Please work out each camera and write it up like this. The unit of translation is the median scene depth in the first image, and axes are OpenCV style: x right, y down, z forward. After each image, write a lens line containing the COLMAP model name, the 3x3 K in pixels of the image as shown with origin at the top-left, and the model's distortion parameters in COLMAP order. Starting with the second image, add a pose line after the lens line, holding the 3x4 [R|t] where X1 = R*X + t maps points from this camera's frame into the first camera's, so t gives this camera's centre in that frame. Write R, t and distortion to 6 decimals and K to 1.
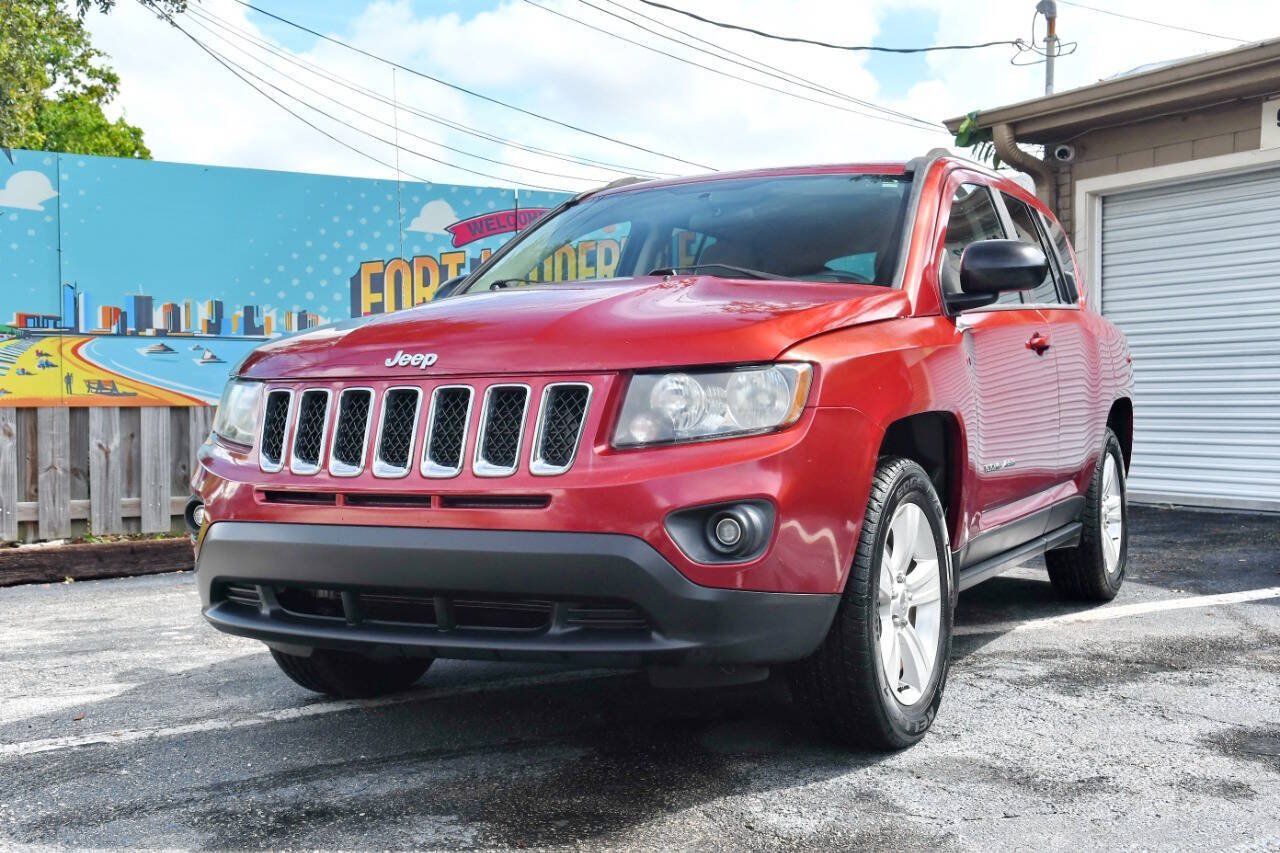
lens RADIAL K [[1367.6, 0, 635.7], [0, 1367.6, 428.0], [0, 0, 1]] dist [0.031849, 0.000000]
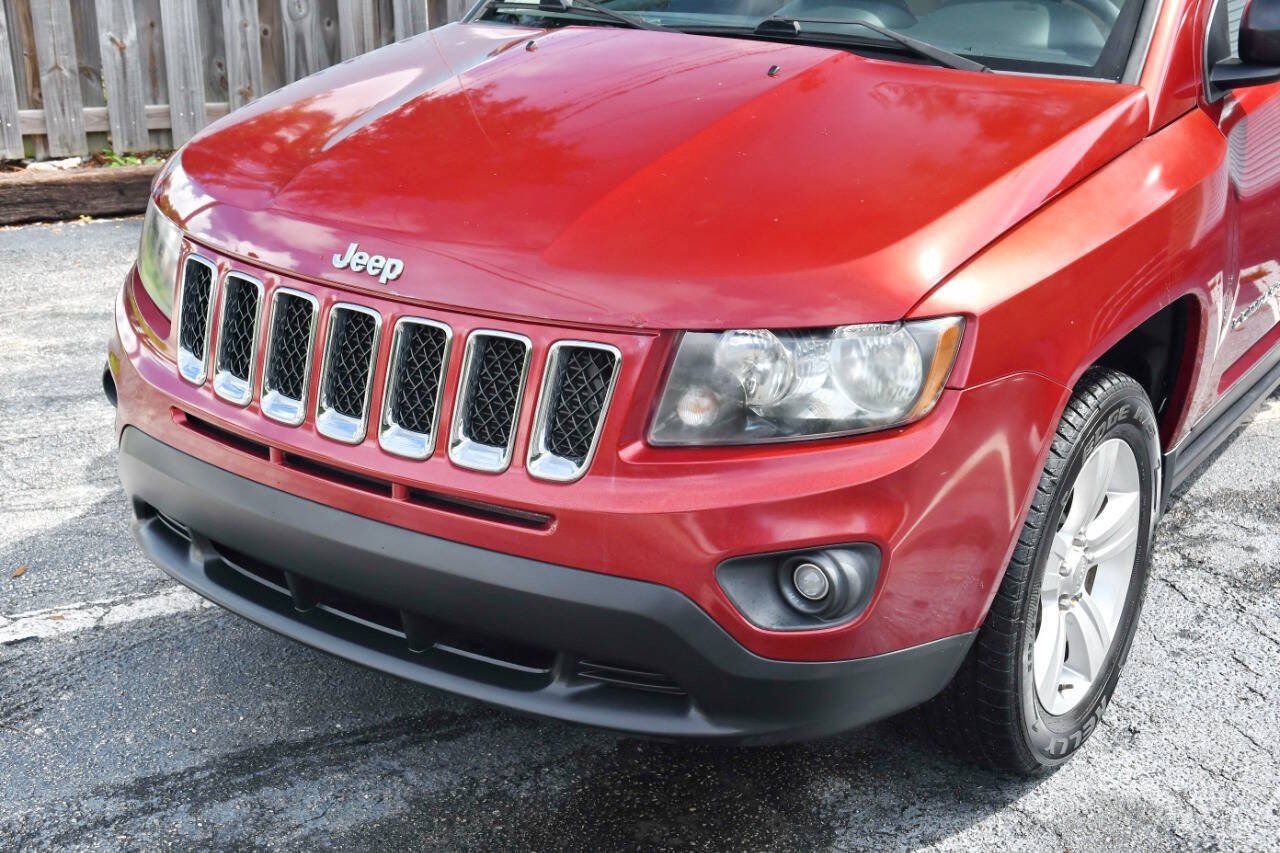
lens RADIAL K [[1567.2, 0, 640.8], [0, 1567.2, 416.4], [0, 0, 1]] dist [0.078793, 0.000000]
pose [[0.993367, 0.056601, -0.100093, 0.021432], [-0.020833, 0.944648, 0.327423, -0.095847], [0.113086, -0.323166, 0.939561, 0.105055]]
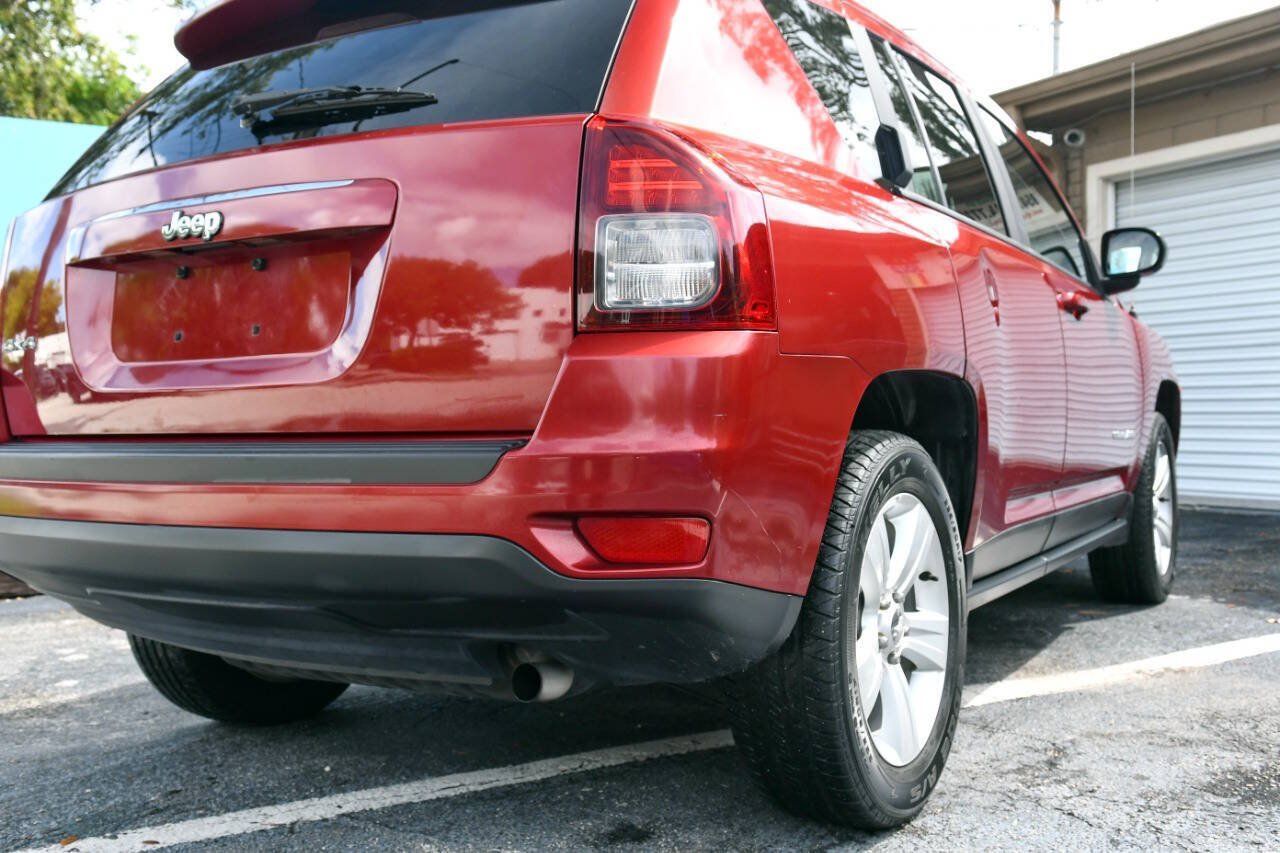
lens RADIAL K [[1227.8, 0, 635.9], [0, 1227.8, 428.3], [0, 0, 1]] dist [0.009774, 0.000000]
pose [[0.999888, -0.005311, -0.014005, 0.030245], [0.005257, 0.999978, -0.003928, 0.006775], [0.014025, 0.003853, 0.999894, 0.238969]]
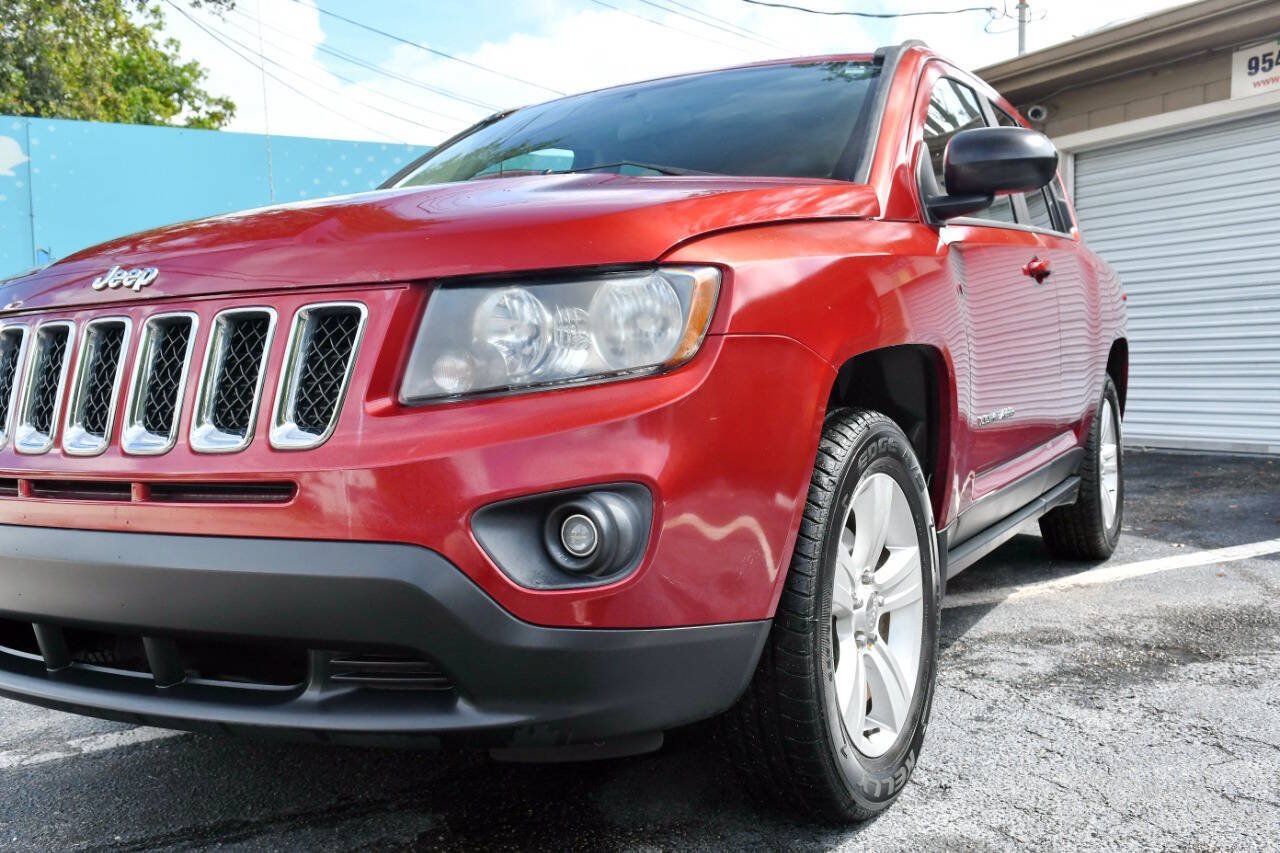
lens RADIAL K [[1154.7, 0, 633.0], [0, 1154.7, 425.3], [0, 0, 1]] dist [0.001656, -0.013575]
pose [[0.999488, -0.017550, -0.026757, 0.040055], [0.018458, 0.999249, 0.034082, 0.003073], [0.026139, -0.034559, 0.999061, 0.178450]]
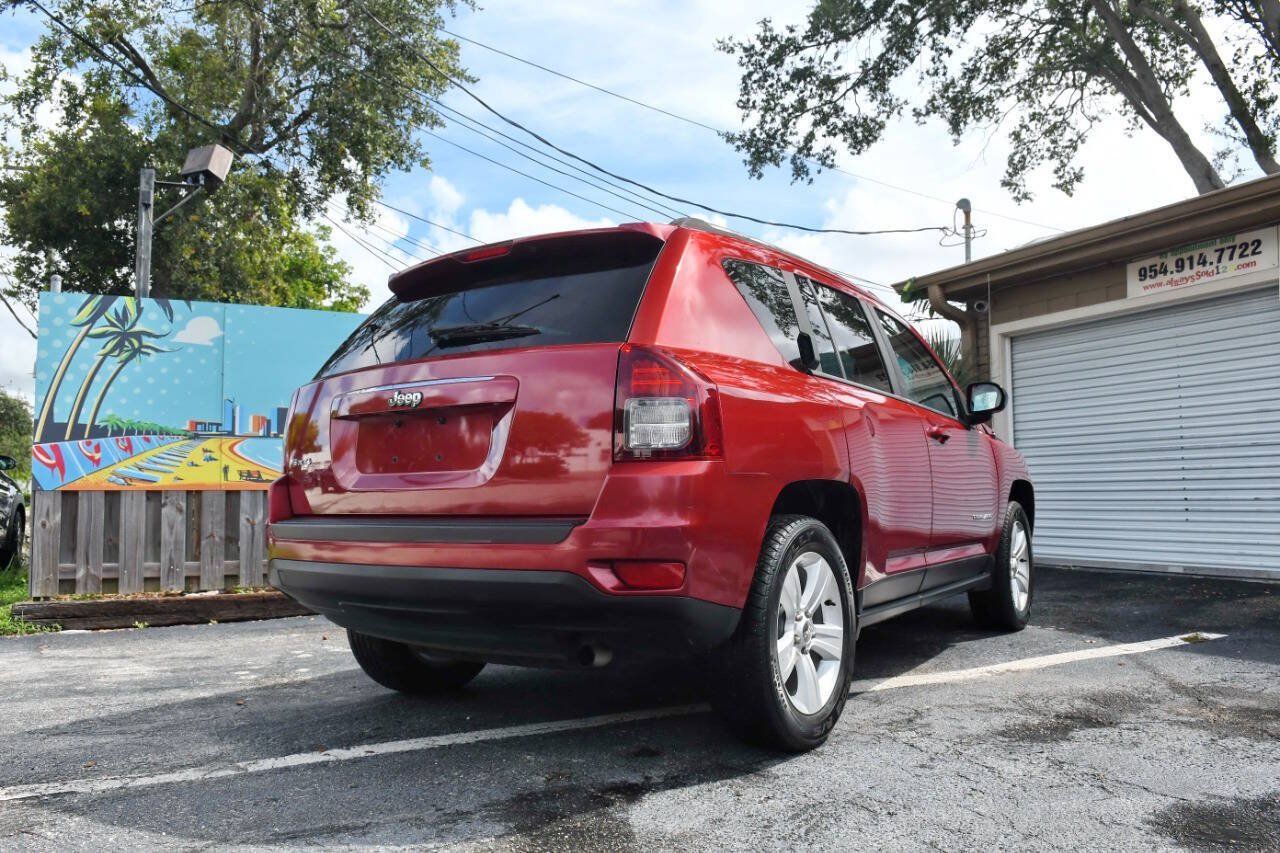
lens RADIAL K [[917.4, 0, 633.7], [0, 917.4, 432.2], [0, 0, 1]] dist [-0.037154, -0.018748]
pose [[0.997907, -0.005271, -0.064456, 0.043442], [-0.000341, 0.996231, -0.086744, 0.005281], [0.064670, 0.086584, 0.994143, 0.152030]]
